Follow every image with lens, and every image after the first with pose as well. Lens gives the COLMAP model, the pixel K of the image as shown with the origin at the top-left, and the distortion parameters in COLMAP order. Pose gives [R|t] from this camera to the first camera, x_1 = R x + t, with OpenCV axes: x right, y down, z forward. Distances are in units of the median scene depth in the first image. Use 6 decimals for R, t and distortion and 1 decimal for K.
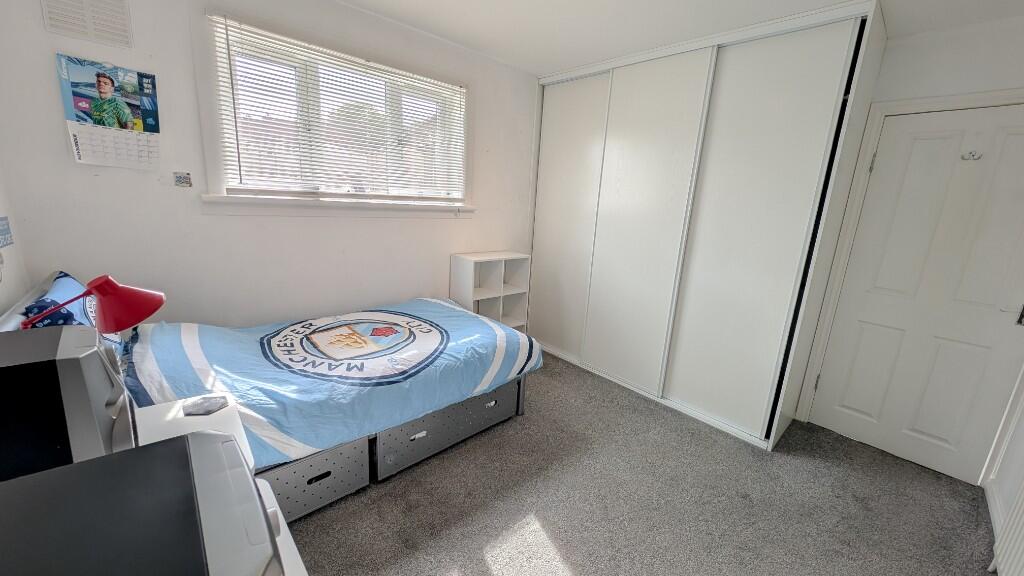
lens RADIAL K [[371.3, 0, 513.0], [0, 371.3, 284.5], [0, 0, 1]] dist [-0.000347, -0.000160]
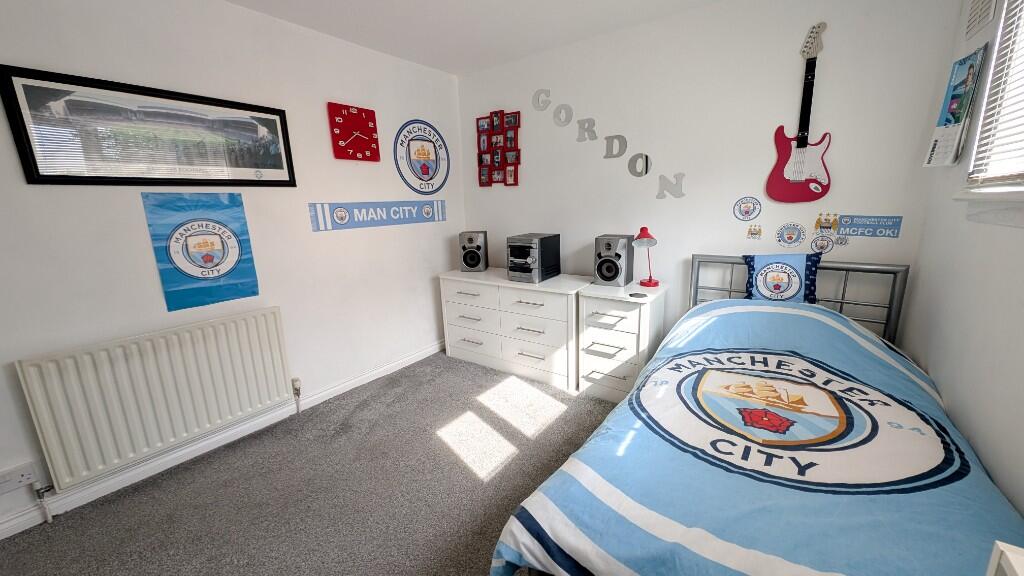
lens RADIAL K [[378.9, 0, 515.6], [0, 378.9, 287.3], [0, 0, 1]] dist [-0.012260, -0.000463]
pose [[-0.980443, 0.009917, -0.196552, 0.155441], [-0.071034, 0.913572, 0.400426, -0.294188], [0.183536, 0.406557, -0.895001, 1.547228]]
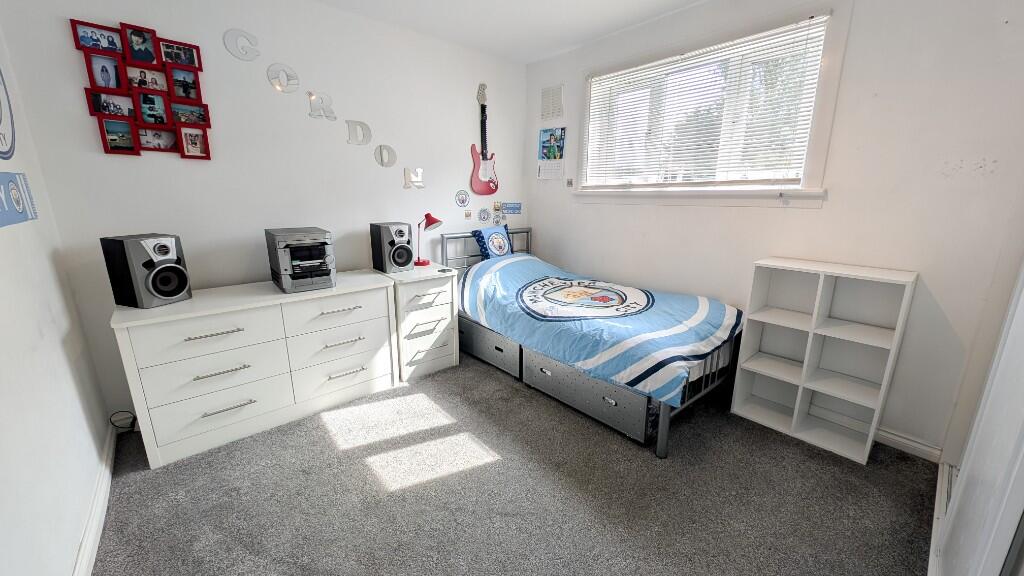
lens RADIAL K [[378.9, 0, 515.6], [0, 378.9, 287.3], [0, 0, 1]] dist [-0.012260, -0.000463]
pose [[-0.022014, 0.182444, -0.982970, 0.939898], [-0.219432, 0.958352, 0.182789, -0.076146], [0.975379, 0.219719, 0.018937, 0.800758]]
